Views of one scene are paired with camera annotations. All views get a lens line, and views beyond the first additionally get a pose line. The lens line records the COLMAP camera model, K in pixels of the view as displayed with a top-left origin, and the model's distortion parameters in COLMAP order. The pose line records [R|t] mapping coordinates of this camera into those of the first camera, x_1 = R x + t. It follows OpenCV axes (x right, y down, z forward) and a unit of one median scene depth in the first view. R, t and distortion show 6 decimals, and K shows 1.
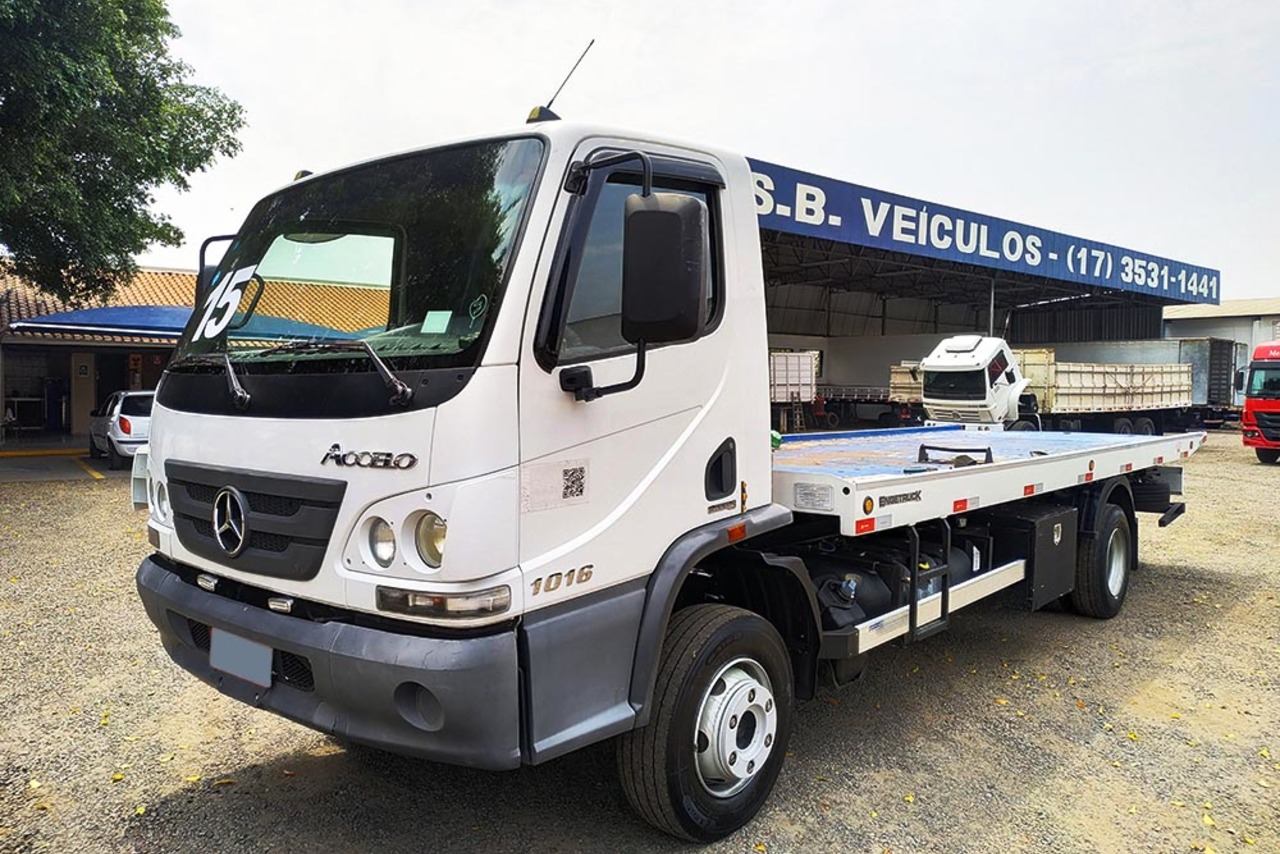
lens RADIAL K [[946.0, 0, 629.6], [0, 946.0, 425.1], [0, 0, 1]] dist [-0.001069, -0.005547]
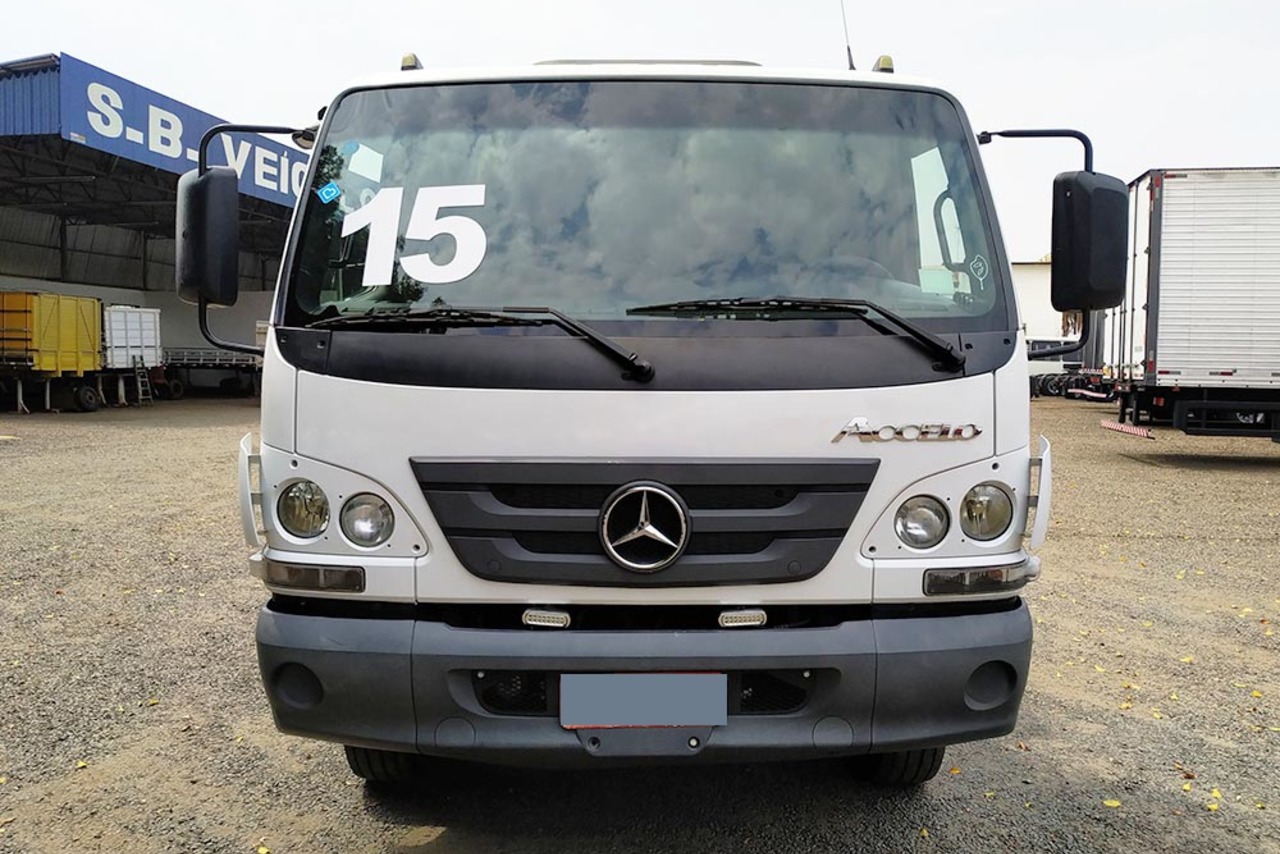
lens RADIAL K [[1018.5, 0, 640.0], [0, 1018.5, 427.0], [0, 0, 1]] dist [-0.006118, -0.003234]
pose [[0.767622, -0.046192, 0.639236, -0.141828], [0.023497, 0.998757, 0.043956, -0.002322], [-0.640472, -0.018722, 0.767754, 0.054384]]
